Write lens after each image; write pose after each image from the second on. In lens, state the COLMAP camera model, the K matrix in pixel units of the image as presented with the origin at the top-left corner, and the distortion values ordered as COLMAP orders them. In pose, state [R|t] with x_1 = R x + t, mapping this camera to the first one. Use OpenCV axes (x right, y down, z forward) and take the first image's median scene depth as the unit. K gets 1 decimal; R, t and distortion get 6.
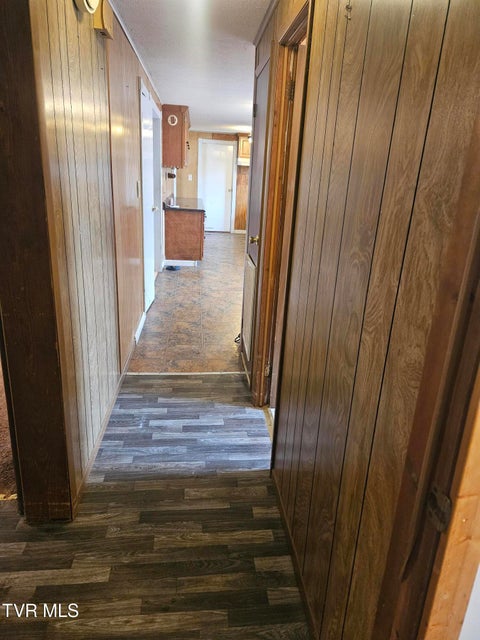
lens RADIAL K [[433.6, 0, 239.6], [0, 433.6, 319.6], [0, 0, 1]] dist [0.052678, -0.022531]
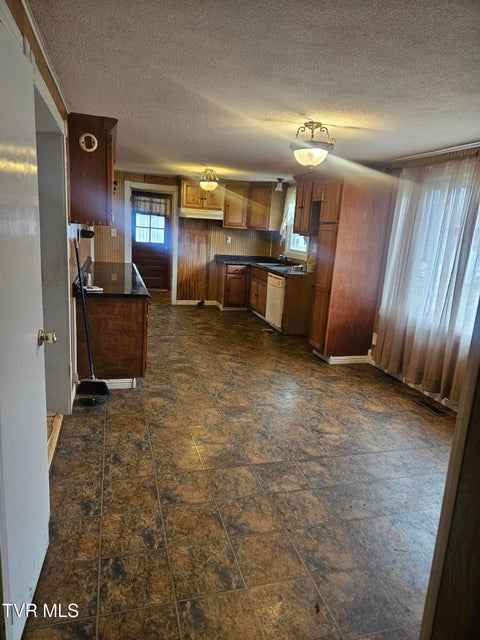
lens RADIAL K [[433.6, 0, 239.5], [0, 433.6, 321.0], [0, 0, 1]] dist [0.052678, -0.022531]
pose [[0.982912, -0.029910, 0.181629, -0.068103], [0.047564, 0.994470, -0.093634, -0.157465], [-0.177824, 0.100673, 0.978899, 0.415323]]
